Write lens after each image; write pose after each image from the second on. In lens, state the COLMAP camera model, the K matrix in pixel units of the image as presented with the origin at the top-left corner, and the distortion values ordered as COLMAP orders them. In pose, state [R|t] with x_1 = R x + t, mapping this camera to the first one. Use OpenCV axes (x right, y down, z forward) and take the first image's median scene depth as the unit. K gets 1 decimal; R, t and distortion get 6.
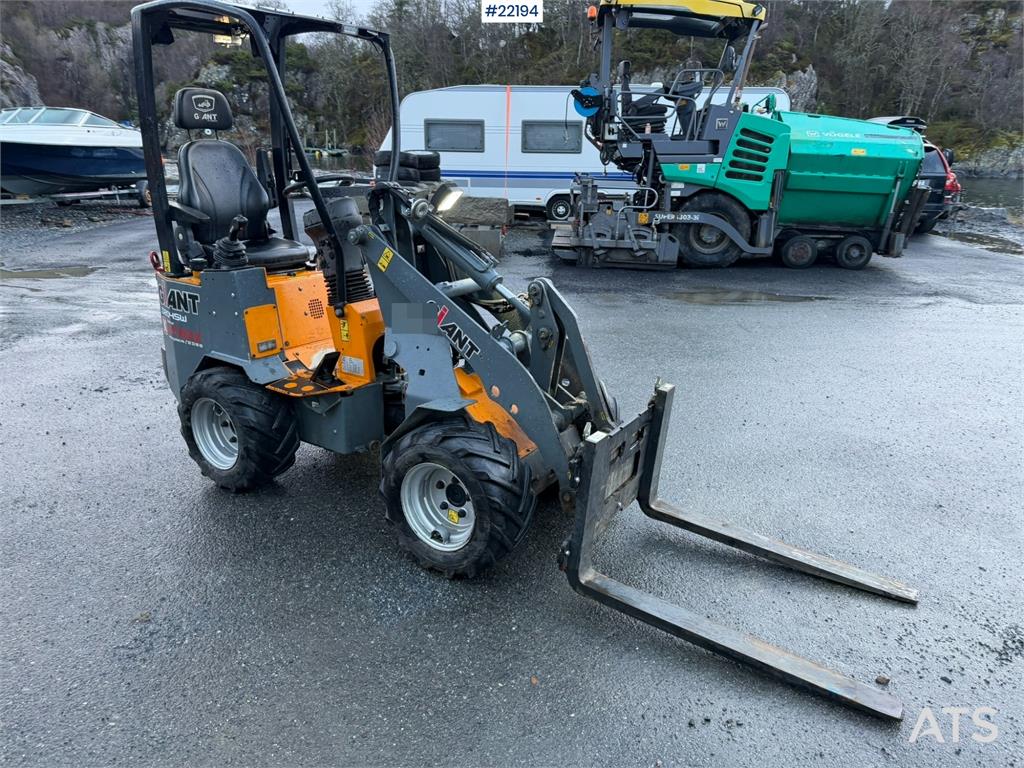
lens RADIAL K [[706.5, 0, 515.4], [0, 706.5, 381.8], [0, 0, 1]] dist [0.044000, -0.060585]
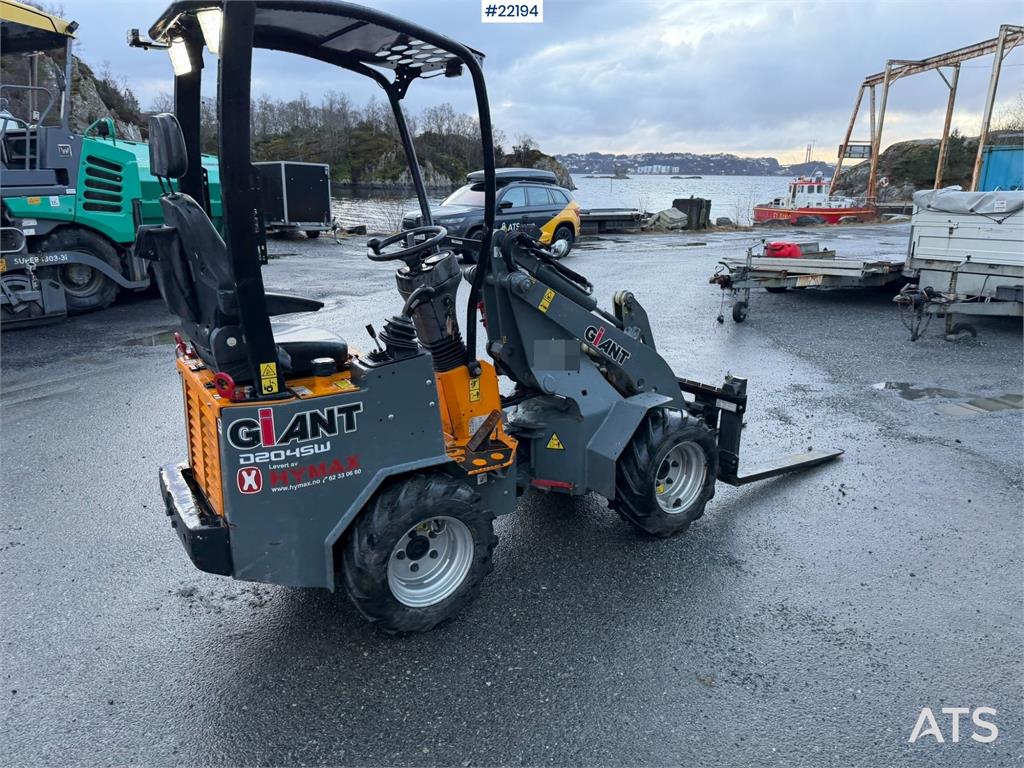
lens RADIAL K [[709.5, 0, 512.0], [0, 709.5, 384.0], [0, 0, 1]] dist [0.056885, -0.078172]
pose [[0.393172, -0.271332, 0.878518, -0.339166], [0.292295, 0.942786, 0.160368, -0.070258], [-0.871768, 0.193734, 0.449986, 0.175227]]
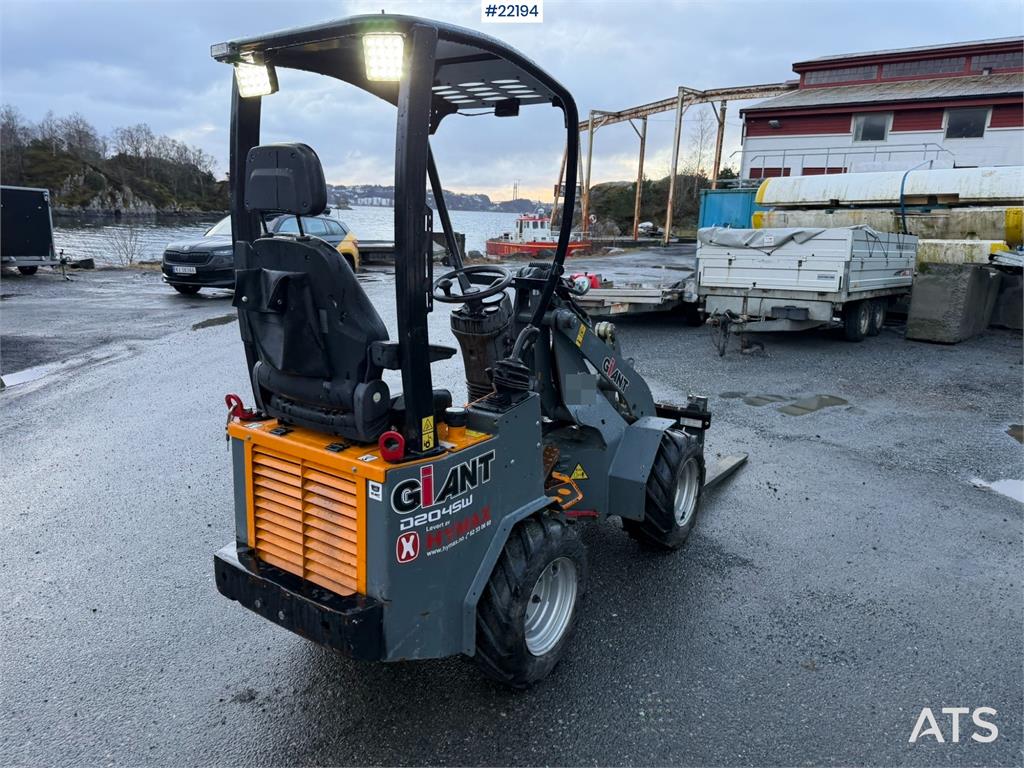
lens RADIAL K [[713.2, 0, 511.4], [0, 713.2, 392.5], [0, 0, 1]] dist [0.059011, -0.077435]
pose [[0.034976, -0.259727, 0.965048, -0.368560], [0.296192, 0.924949, 0.238201, -0.112108], [-0.954488, 0.277509, 0.109280, 0.295029]]
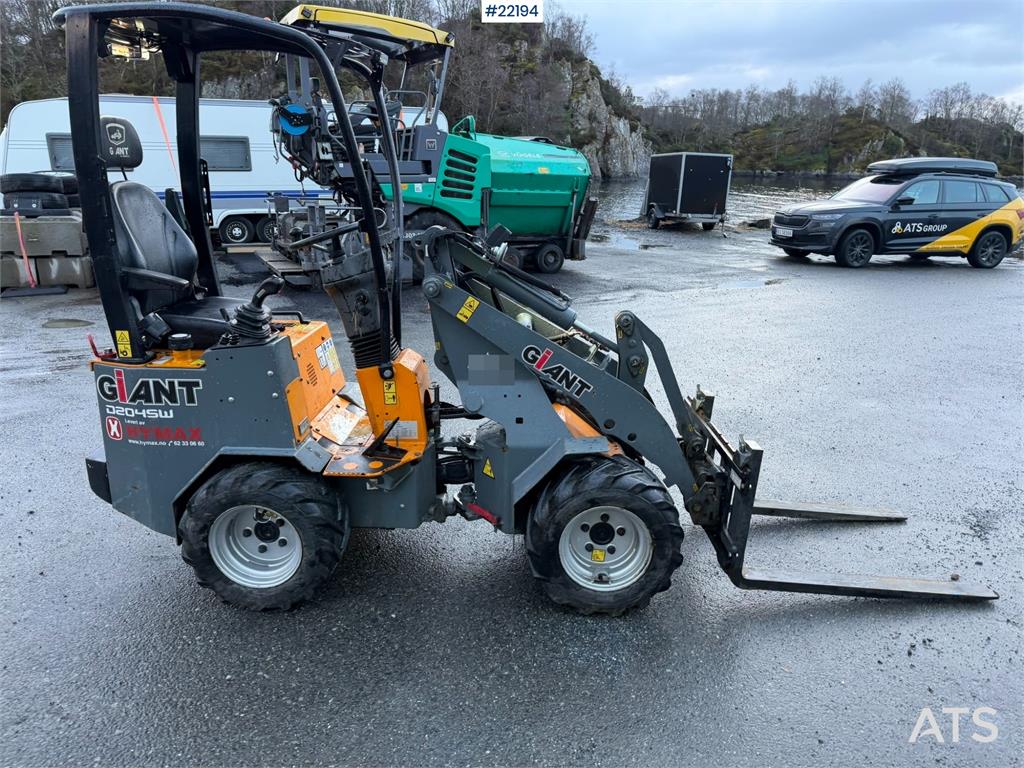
lens RADIAL K [[706.2, 0, 514.0], [0, 706.2, 389.3], [0, 0, 1]] dist [0.060514, -0.080252]
pose [[0.853545, -0.166045, 0.493852, -0.178859], [0.169205, 0.984822, 0.038677, -0.027750], [-0.492778, 0.050550, 0.868685, 0.048354]]
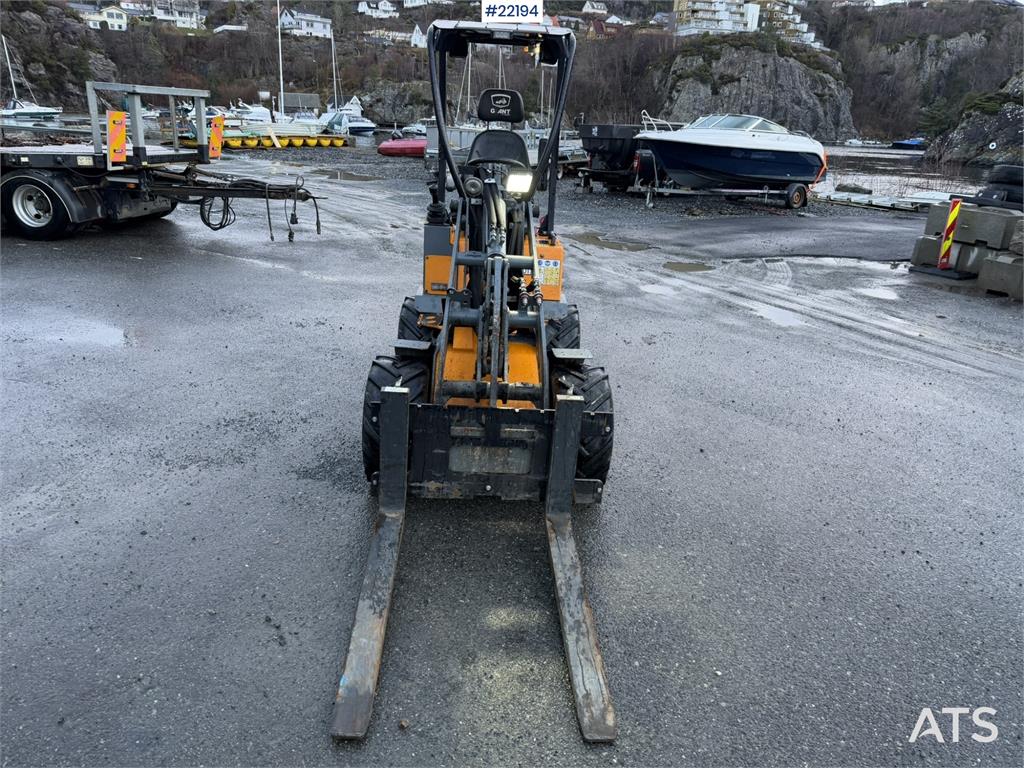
lens RADIAL K [[707.3, 0, 520.7], [0, 707.3, 394.1], [0, 0, 1]] dist [0.018107, -0.036049]
pose [[0.568588, 0.300112, -0.765924, 0.258623], [-0.297998, 0.942981, 0.148267, -0.033290], [0.766749, 0.143941, 0.625601, 0.109550]]
